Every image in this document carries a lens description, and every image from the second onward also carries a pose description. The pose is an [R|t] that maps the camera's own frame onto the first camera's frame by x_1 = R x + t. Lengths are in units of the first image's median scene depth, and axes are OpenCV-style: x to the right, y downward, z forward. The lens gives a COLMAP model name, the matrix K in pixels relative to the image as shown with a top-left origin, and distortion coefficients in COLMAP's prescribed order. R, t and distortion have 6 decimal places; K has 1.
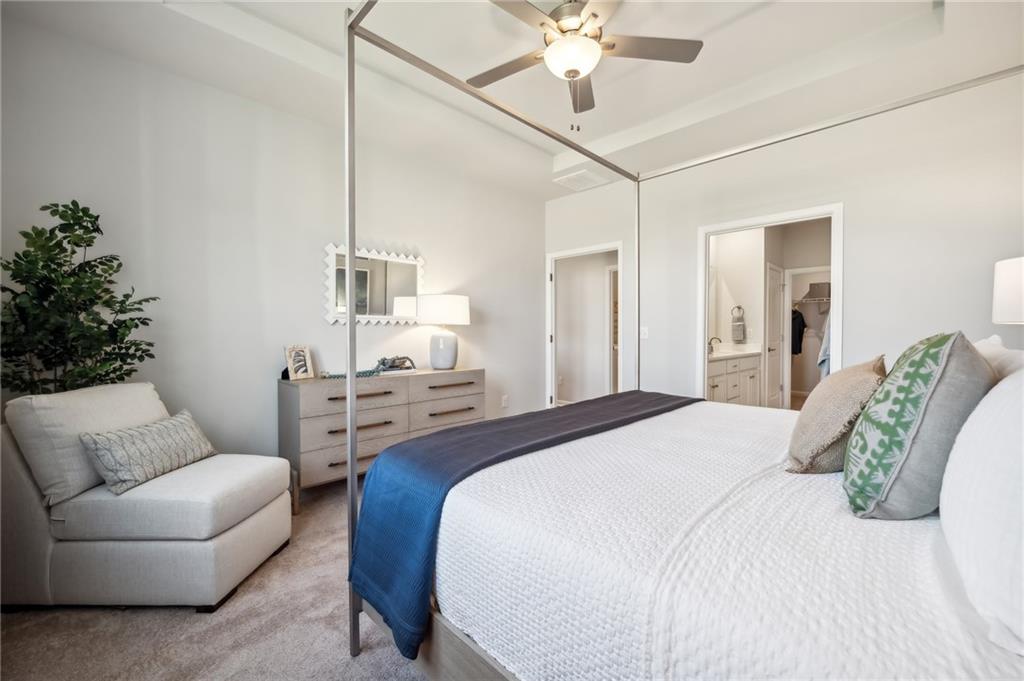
lens RADIAL K [[424.9, 0, 512.2], [0, 424.9, 334.5], [0, 0, 1]] dist [-0.003484, -0.000395]
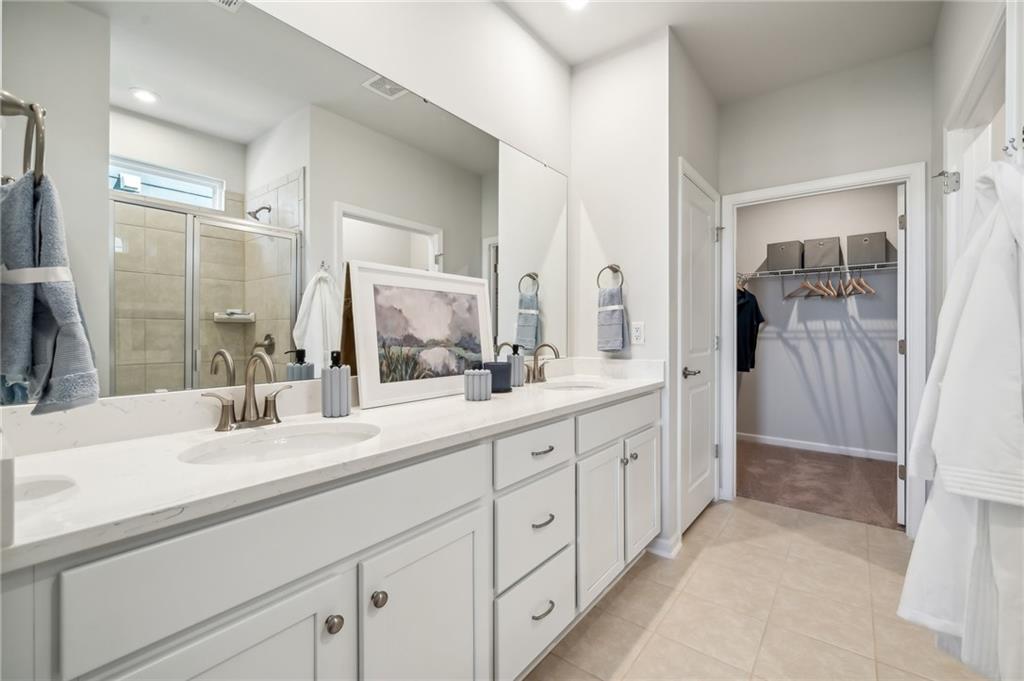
lens RADIAL K [[424.9, 0, 510.5], [0, 424.9, 335.2], [0, 0, 1]] dist [-0.003484, -0.000395]
pose [[0.995743, -0.002774, 0.092133, 0.370337], [0.003196, 0.999985, -0.004431, 0.000992], [-0.092119, 0.004707, 0.995737, 0.563108]]
